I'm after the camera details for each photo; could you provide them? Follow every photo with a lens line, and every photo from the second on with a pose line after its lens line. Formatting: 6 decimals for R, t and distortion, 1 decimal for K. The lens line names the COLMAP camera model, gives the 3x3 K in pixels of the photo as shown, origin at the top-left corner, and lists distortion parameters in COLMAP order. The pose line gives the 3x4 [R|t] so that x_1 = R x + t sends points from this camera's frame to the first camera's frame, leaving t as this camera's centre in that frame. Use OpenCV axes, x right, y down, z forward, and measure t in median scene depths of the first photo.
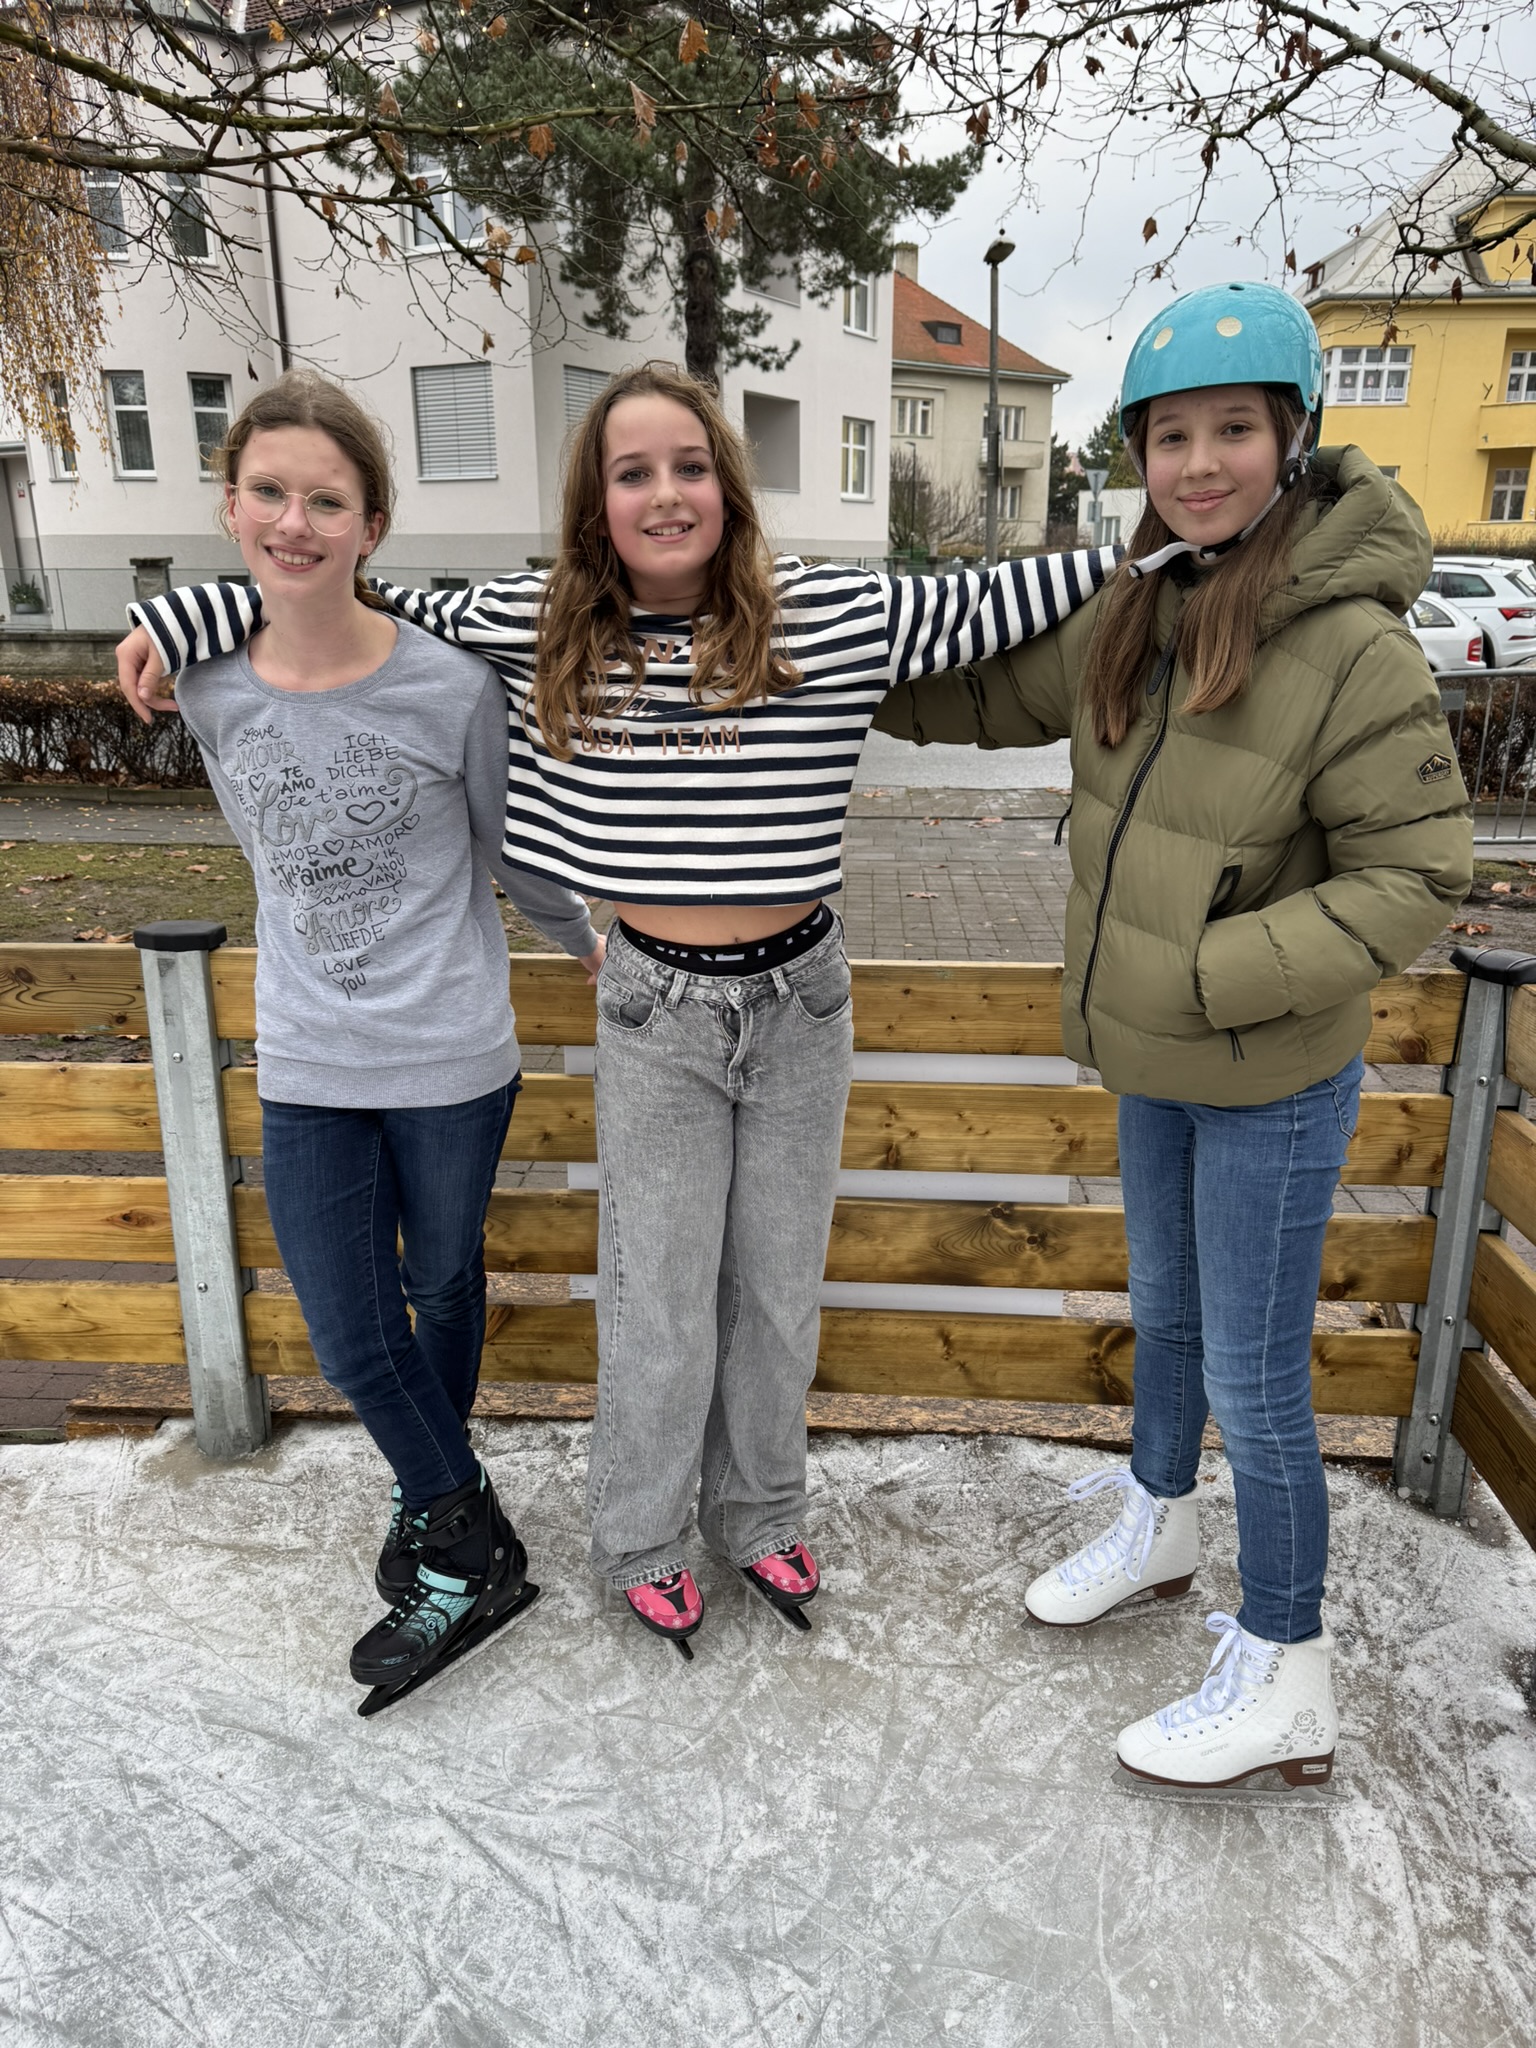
lens RADIAL K [[1424.2, 0, 769.3], [0, 1424.2, 1019.5], [0, 0, 1]] dist [-0.037942, 0.000351]
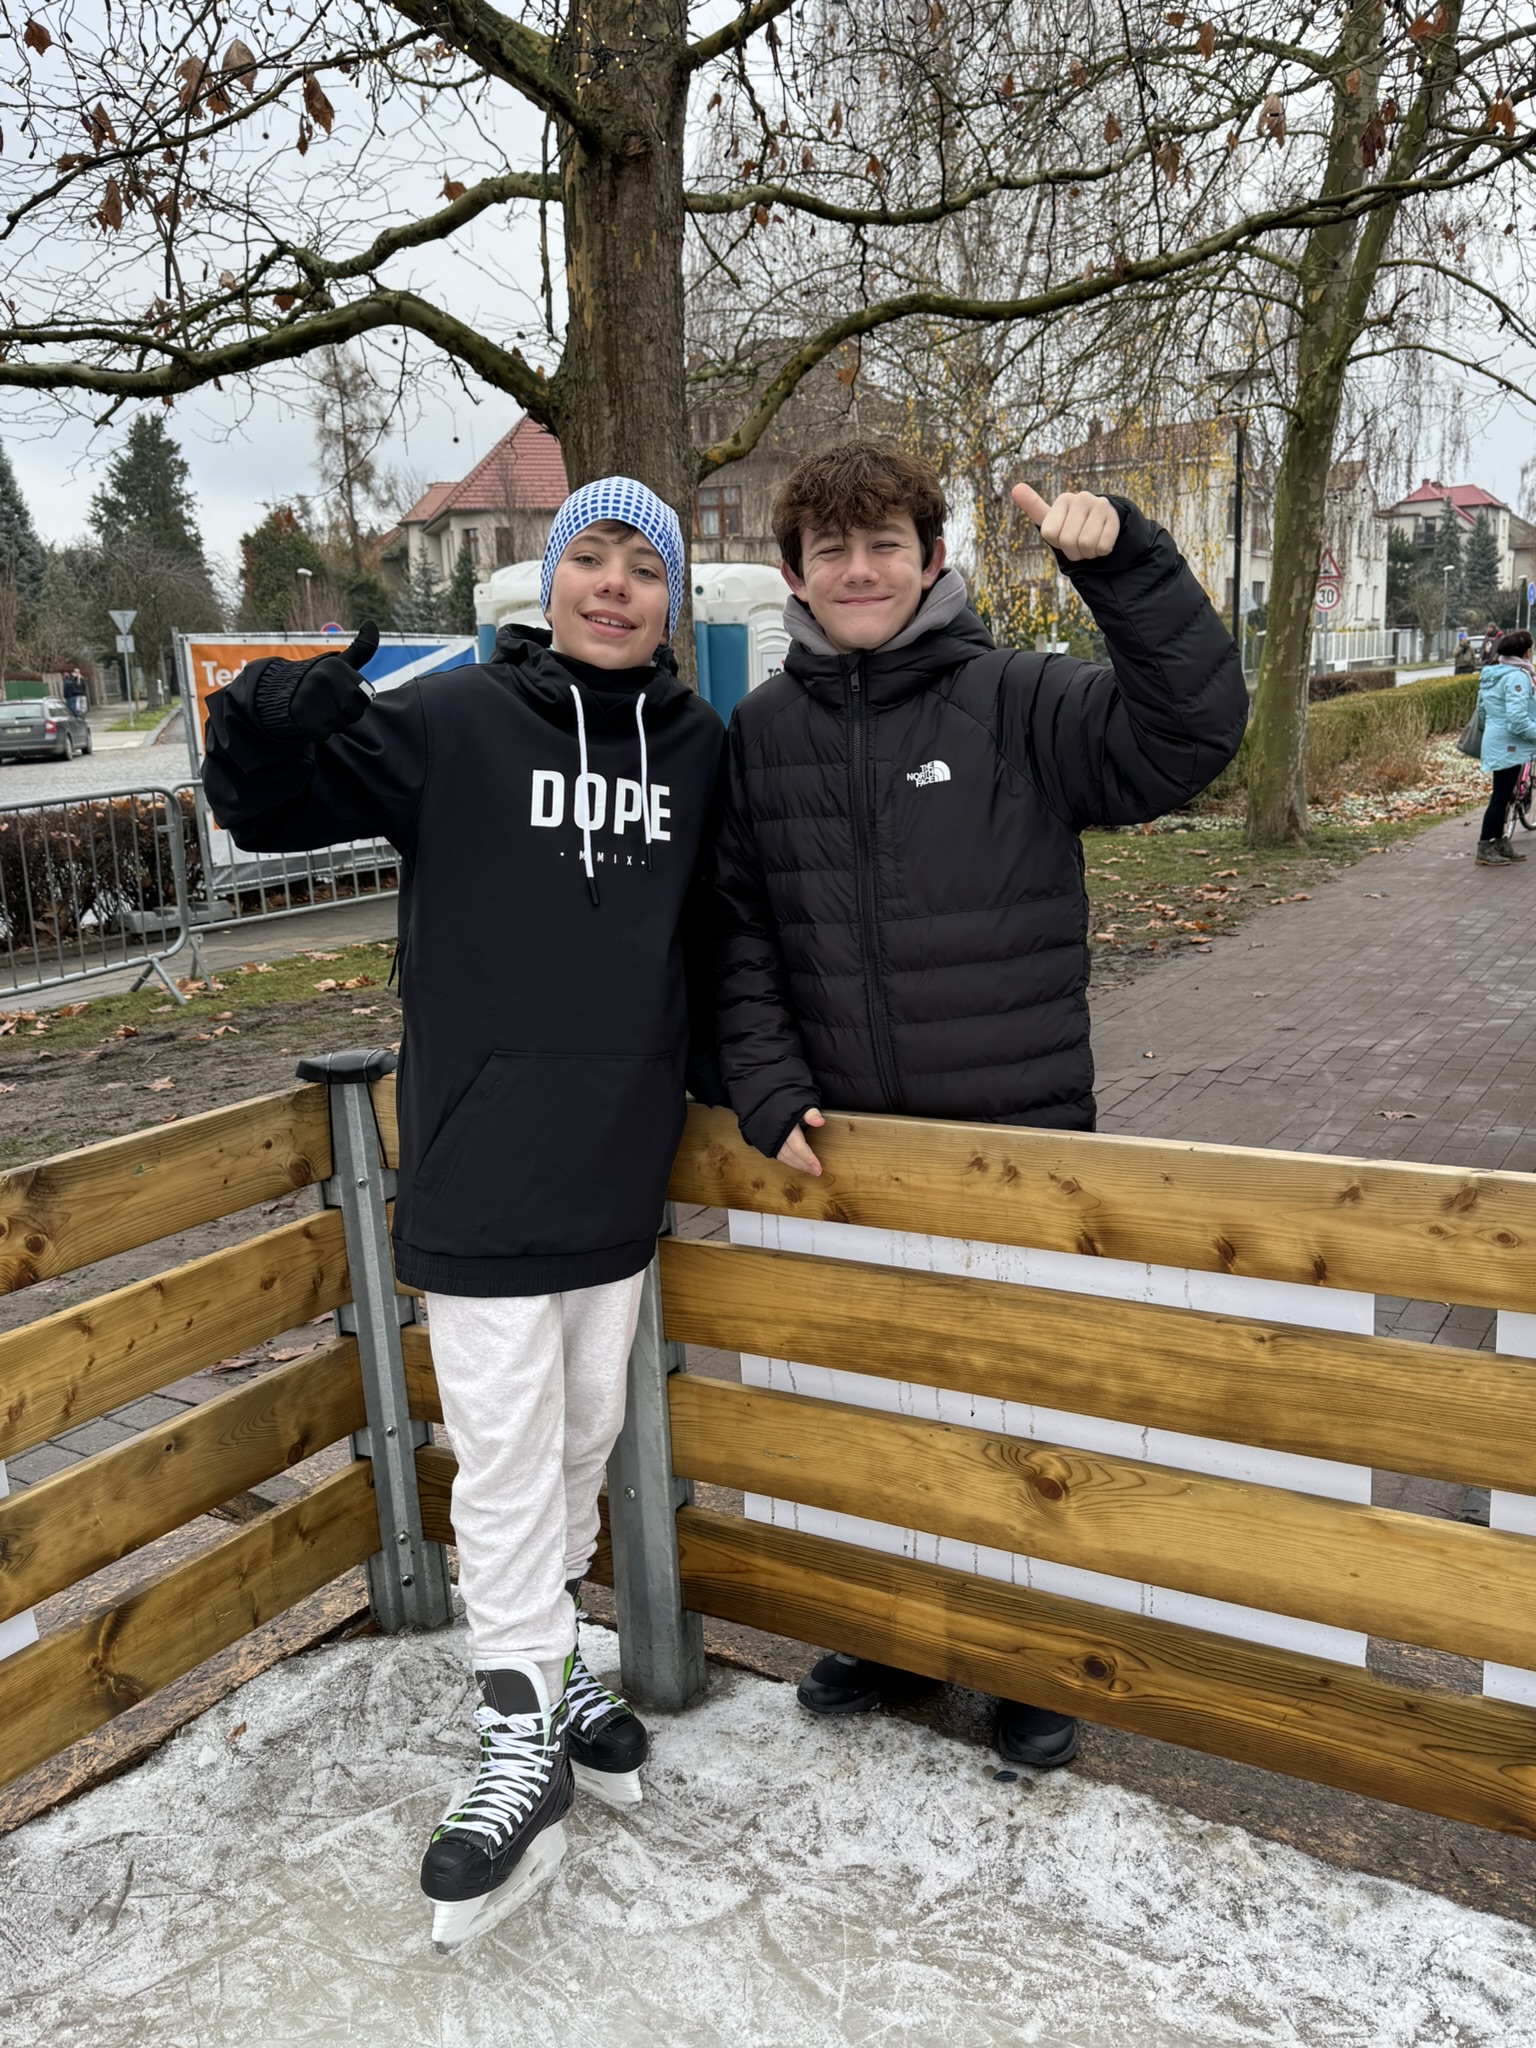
lens RADIAL K [[1726.9, 0, 768.7], [0, 1726.9, 1028.7], [0, 0, 1]] dist [-0.006220, -0.001372]
pose [[0.458513, -0.207250, 0.864184, -0.393396], [0.318293, 0.946214, 0.058045, -0.038139], [-0.829732, 0.248449, 0.499817, 0.124329]]
